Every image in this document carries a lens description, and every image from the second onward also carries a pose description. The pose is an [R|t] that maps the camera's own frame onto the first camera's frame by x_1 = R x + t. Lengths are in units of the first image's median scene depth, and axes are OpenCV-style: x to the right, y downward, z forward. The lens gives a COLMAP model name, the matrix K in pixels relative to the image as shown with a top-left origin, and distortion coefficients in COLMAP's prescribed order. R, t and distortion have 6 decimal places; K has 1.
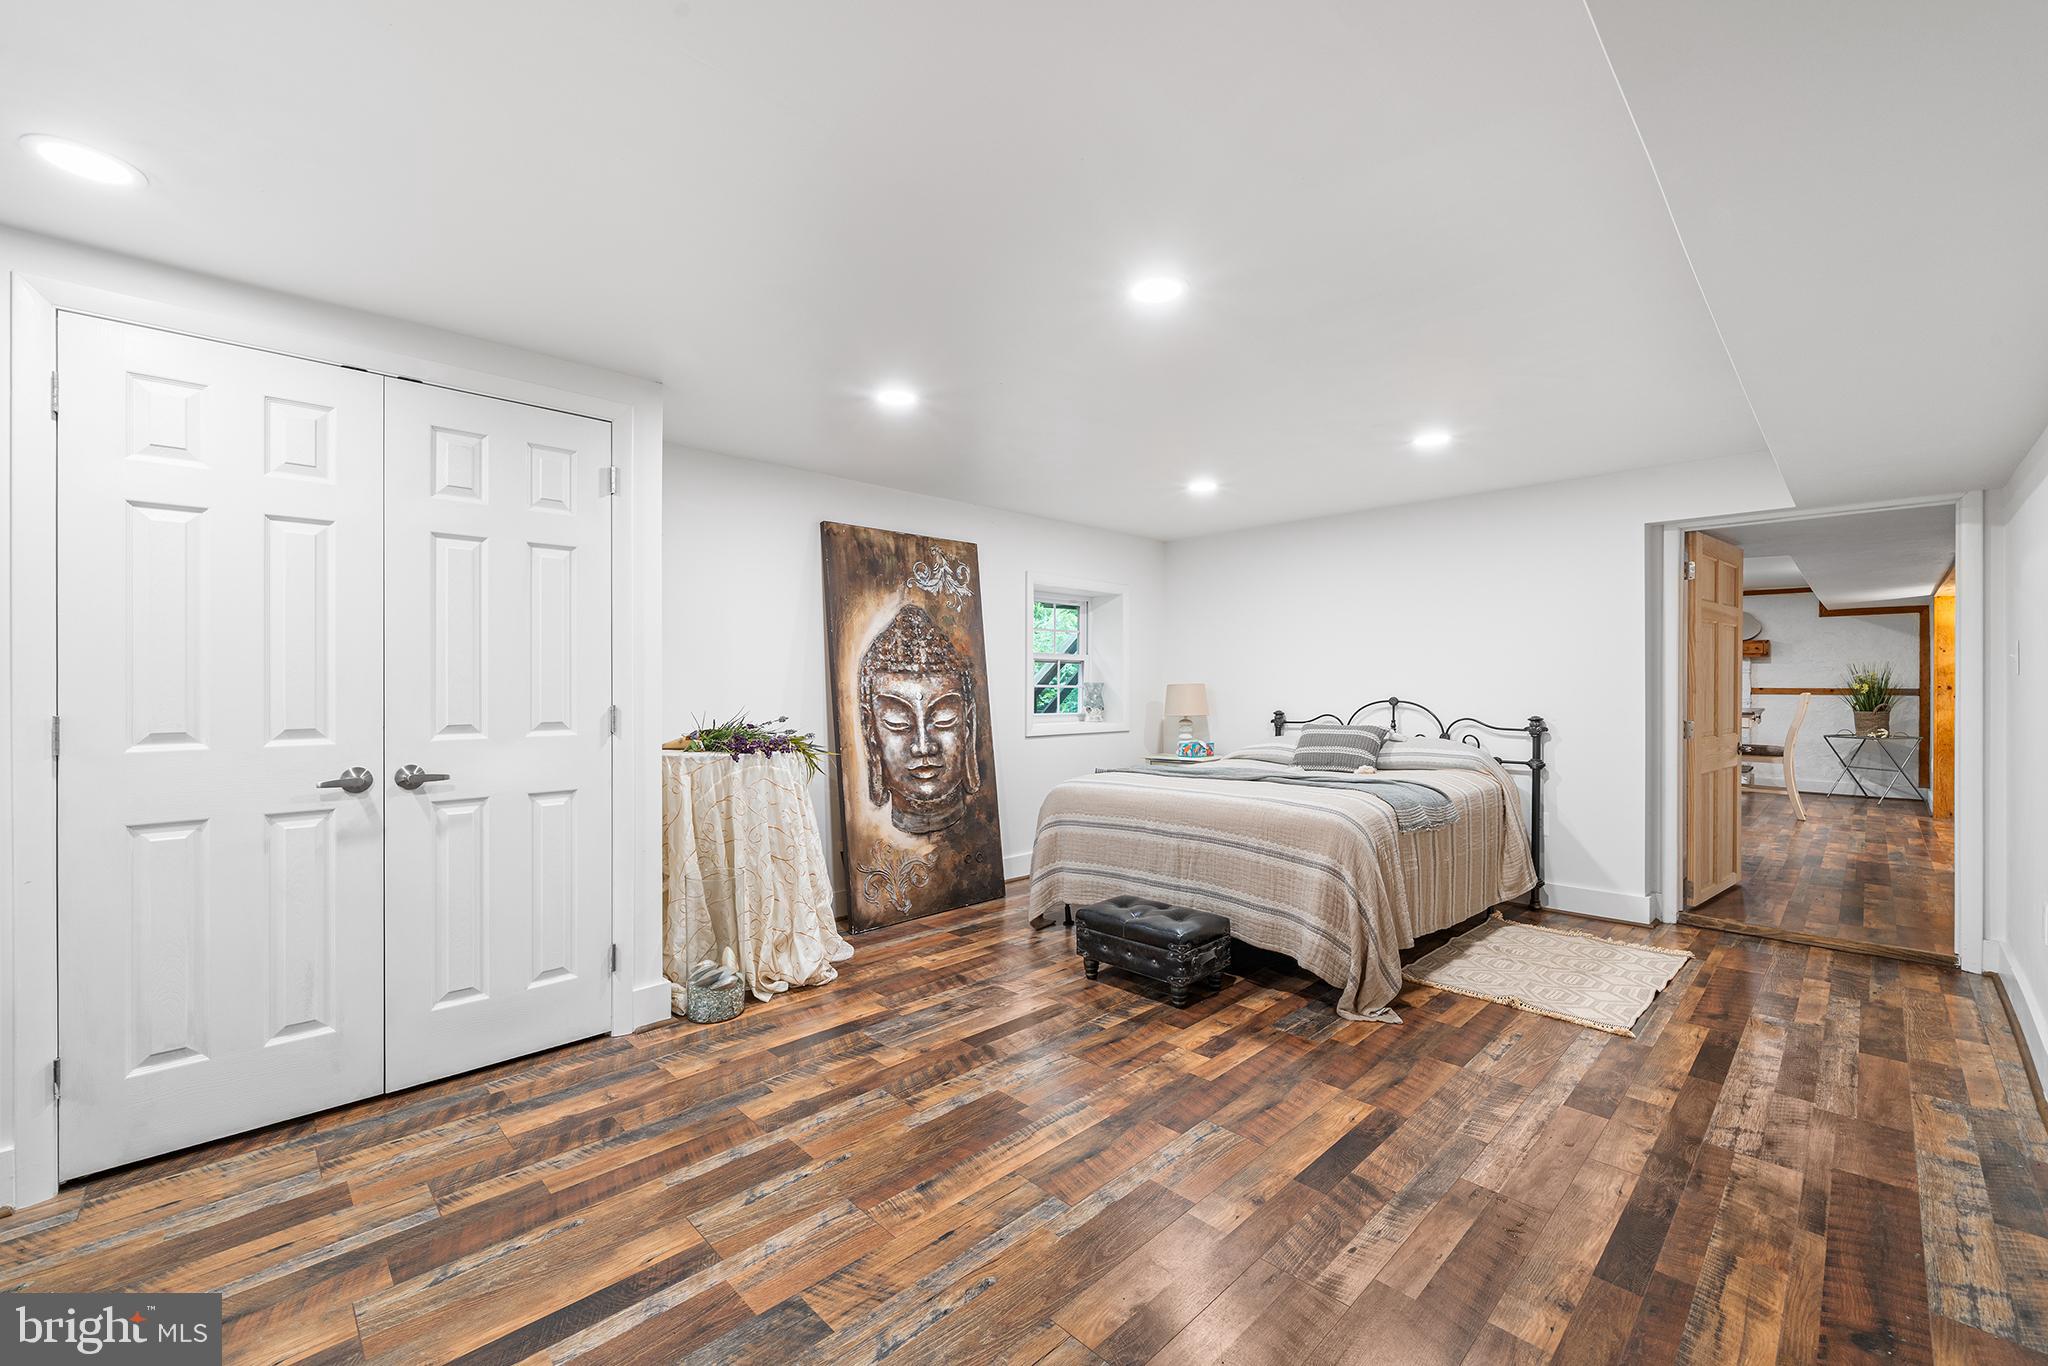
lens RADIAL K [[811.7, 0, 1016.7], [0, 811.7, 684.5], [0, 0, 1]] dist [-0.002855, 0.000116]
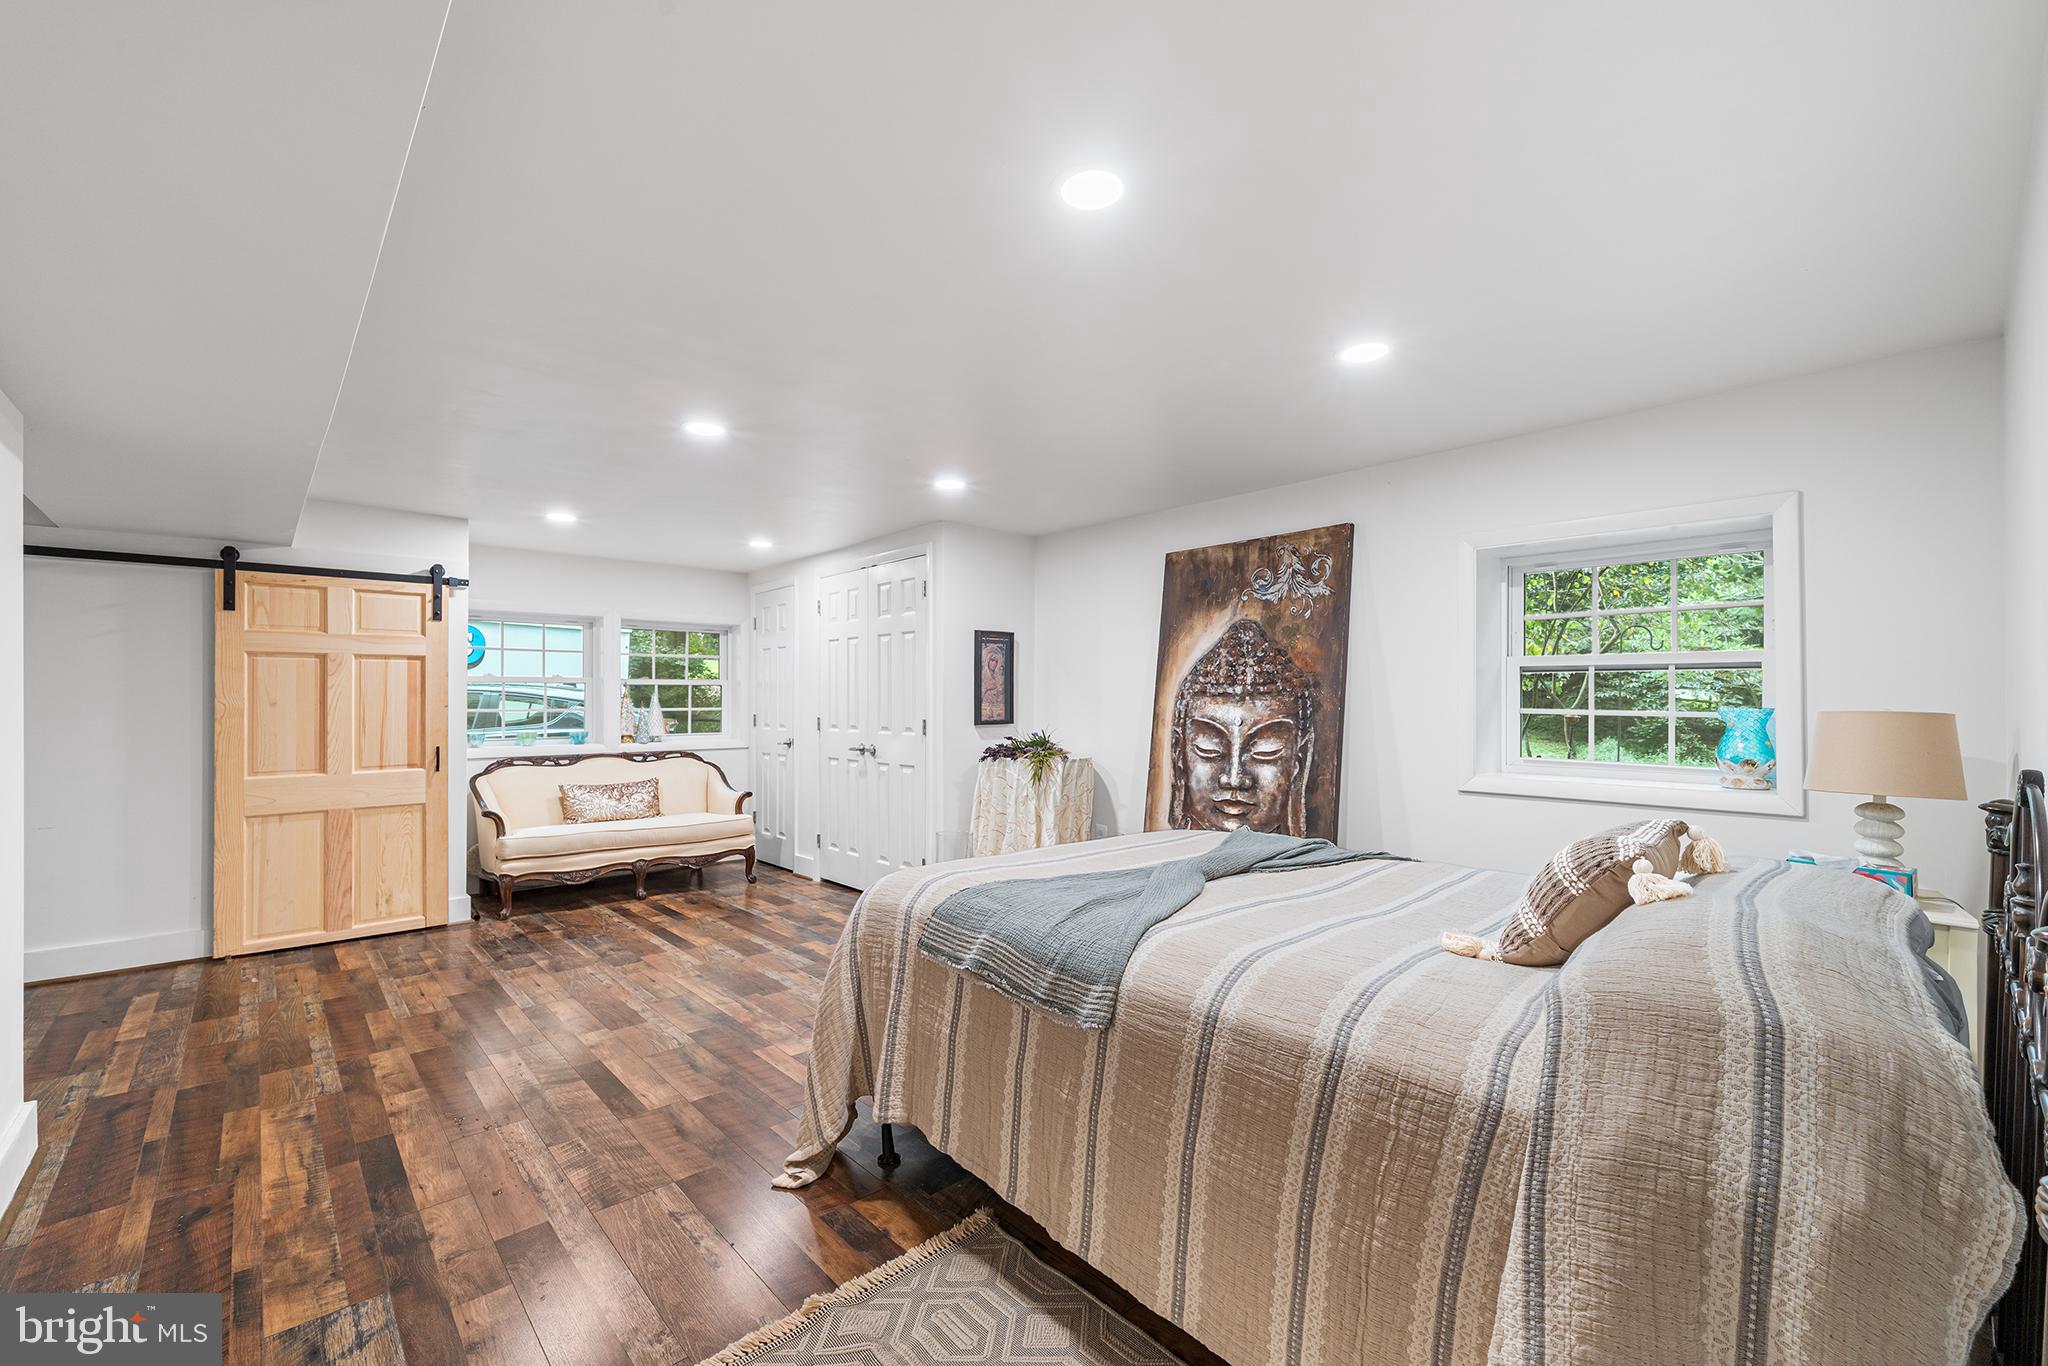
lens RADIAL K [[811.7, 0, 1015.0], [0, 811.7, 693.6], [0, 0, 1]] dist [-0.002855, 0.000116]
pose [[-0.001527, -0.012126, -0.999925, 0.795218], [-0.001762, 0.999925, -0.012123, -0.005351], [0.999997, 0.001743, -0.001549, 0.779453]]
